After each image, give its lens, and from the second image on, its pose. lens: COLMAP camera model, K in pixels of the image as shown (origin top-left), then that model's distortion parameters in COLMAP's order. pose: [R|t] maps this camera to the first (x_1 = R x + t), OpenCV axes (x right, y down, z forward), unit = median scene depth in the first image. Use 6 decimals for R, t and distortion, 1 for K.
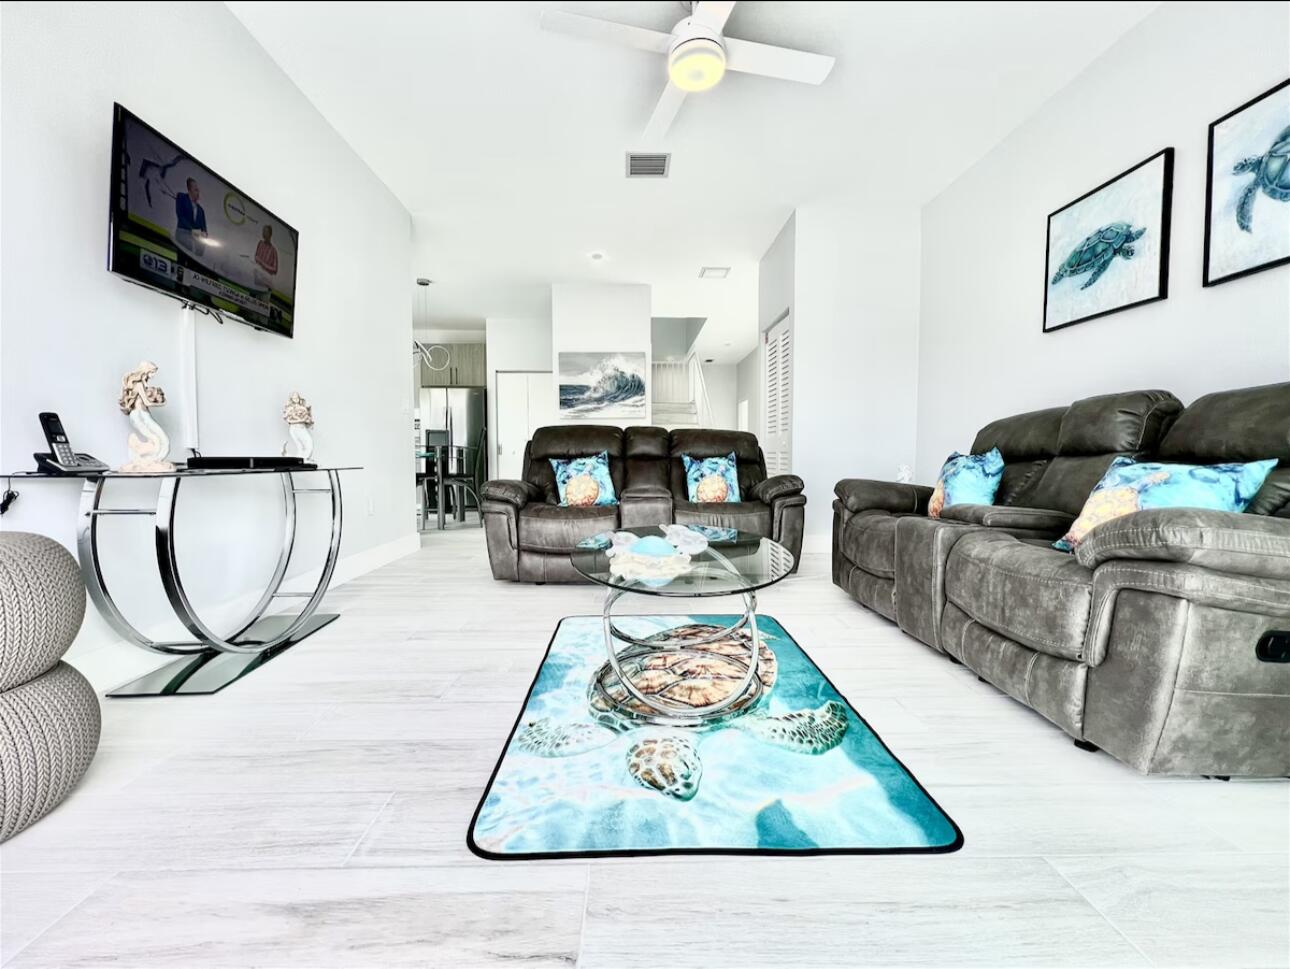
lens RADIAL K [[516.0, 0, 639.1], [0, 516.0, 485.2], [0, 0, 1]] dist [-0.002223, 0.000252]
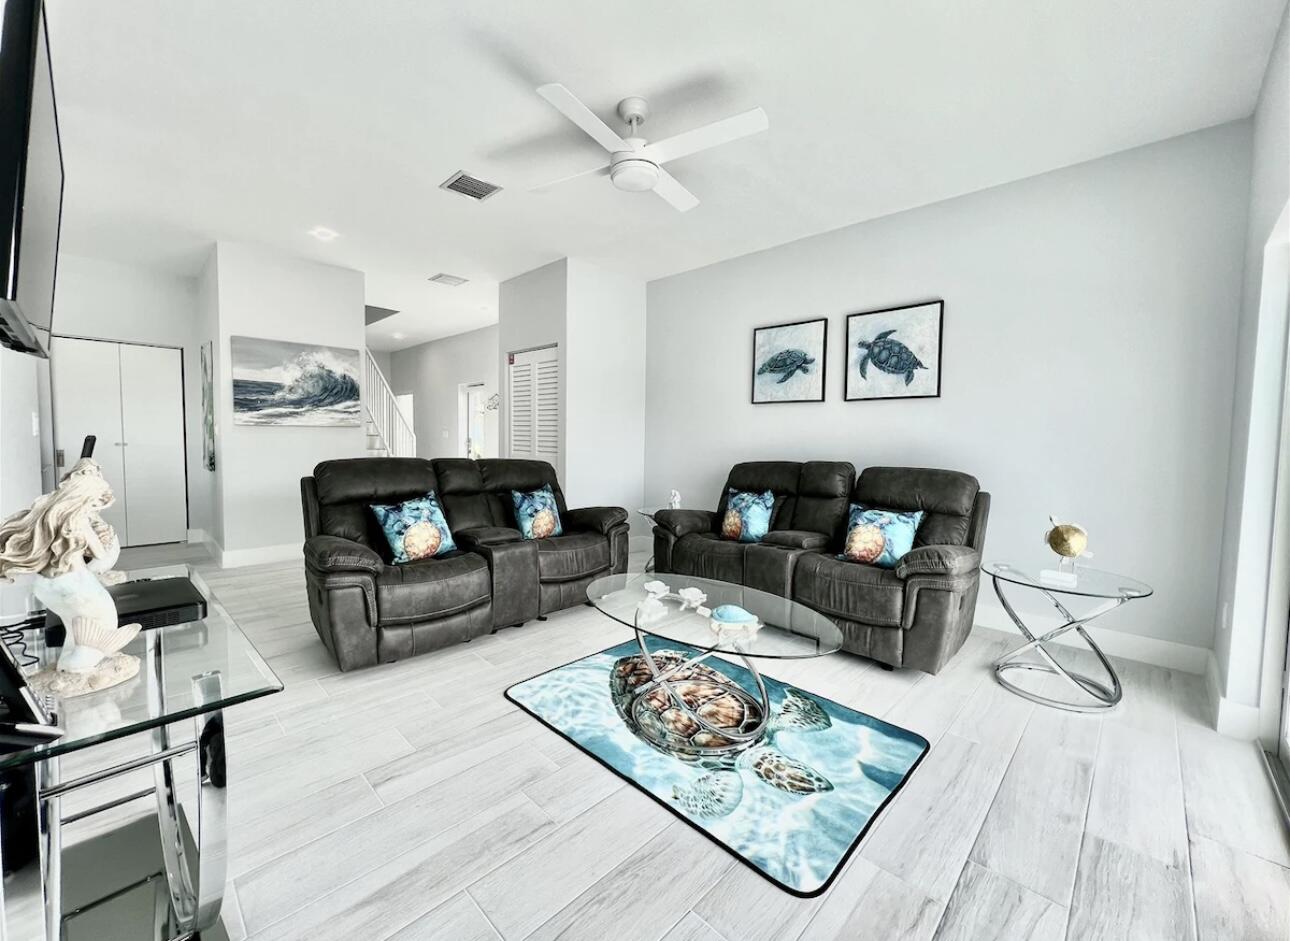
lens RADIAL K [[515.8, 0, 639.7], [0, 515.8, 468.0], [0, 0, 1]] dist [-0.003451, -0.000174]
pose [[0.716775, -0.028195, 0.696734, -0.666680], [0.022072, 0.999599, 0.017745, -0.176448], [-0.696955, 0.002659, 0.717110, 0.165279]]
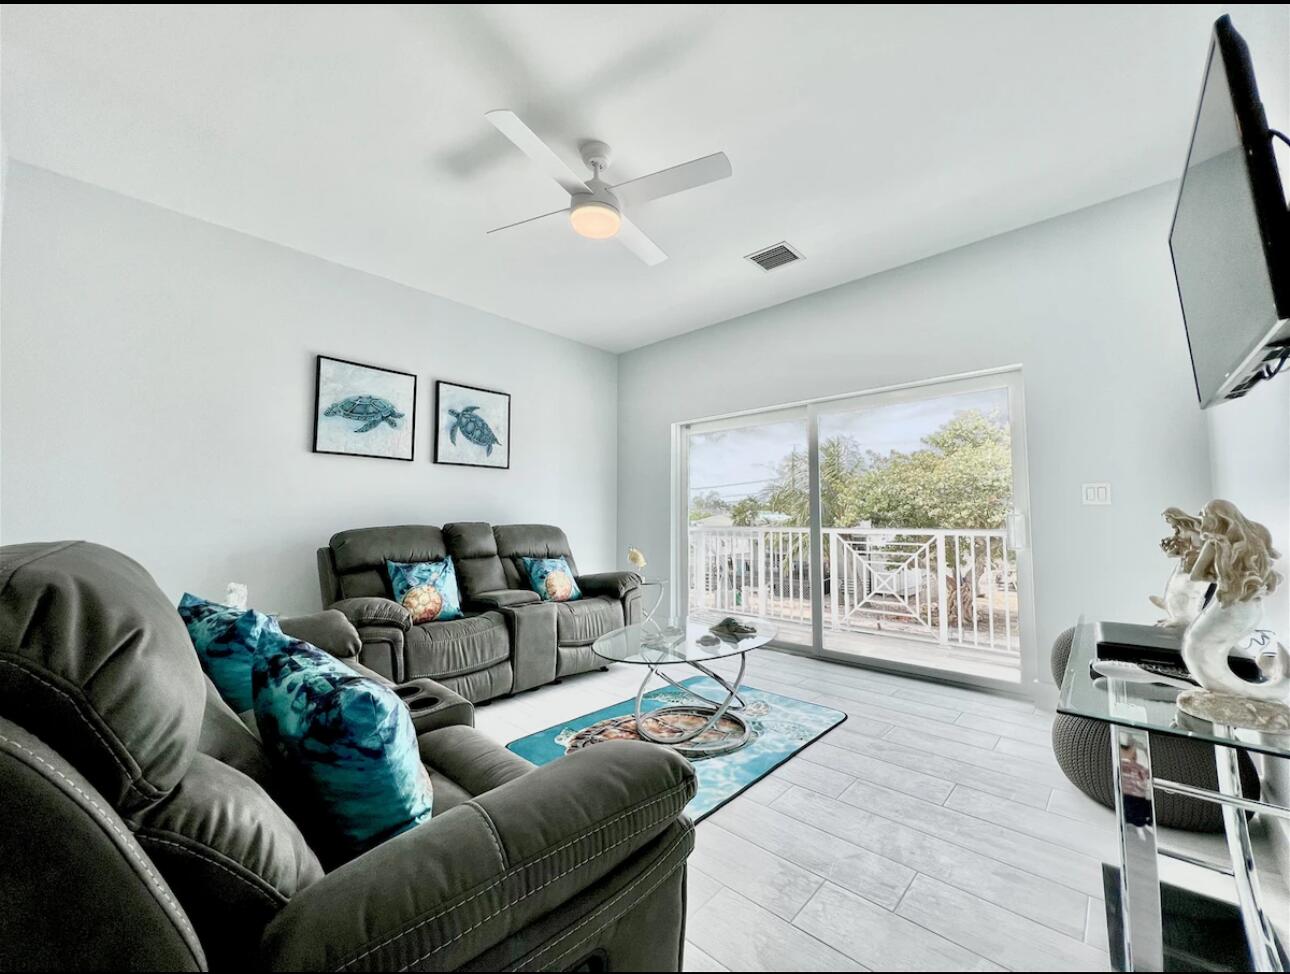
lens RADIAL K [[518.9, 0, 640.8], [0, 518.9, 488.3], [0, 0, 1]] dist [0.000470, 0.000168]
pose [[-0.715104, 0.038327, 0.697967, -0.673626], [0.036359, 0.999184, -0.017615, -0.213786], [-0.698072, 0.012781, -0.715913, 1.657204]]
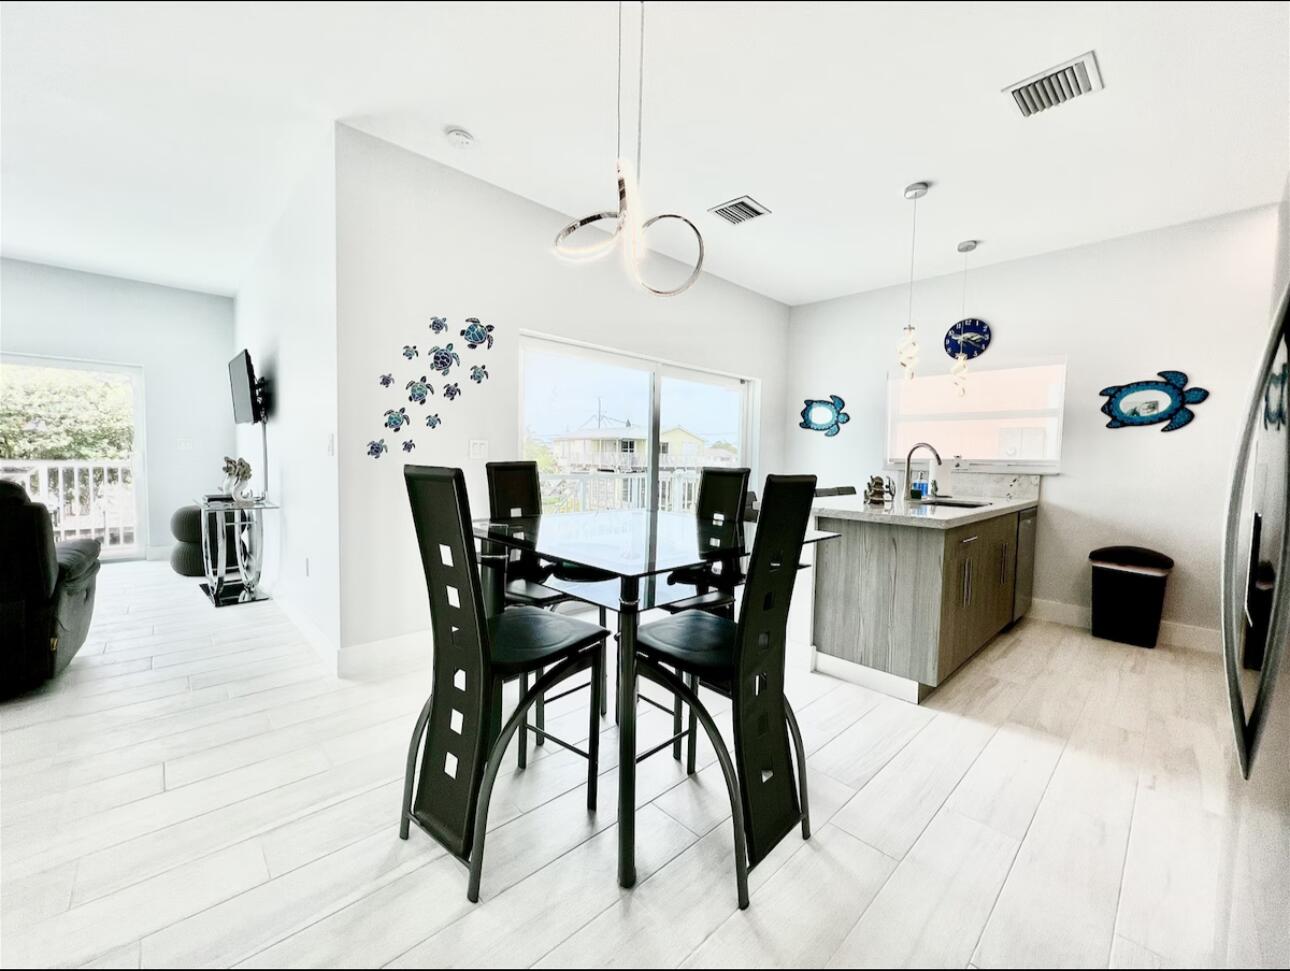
lens RADIAL K [[518.9, 0, 643.5], [0, 518.9, 483.1], [0, 0, 1]] dist [0.000470, 0.000168]
pose [[-0.741841, 0.014687, -0.670415, -0.552666], [-0.060327, 0.994245, 0.088534, -0.341088], [0.667857, 0.106122, -0.736685, 3.174911]]
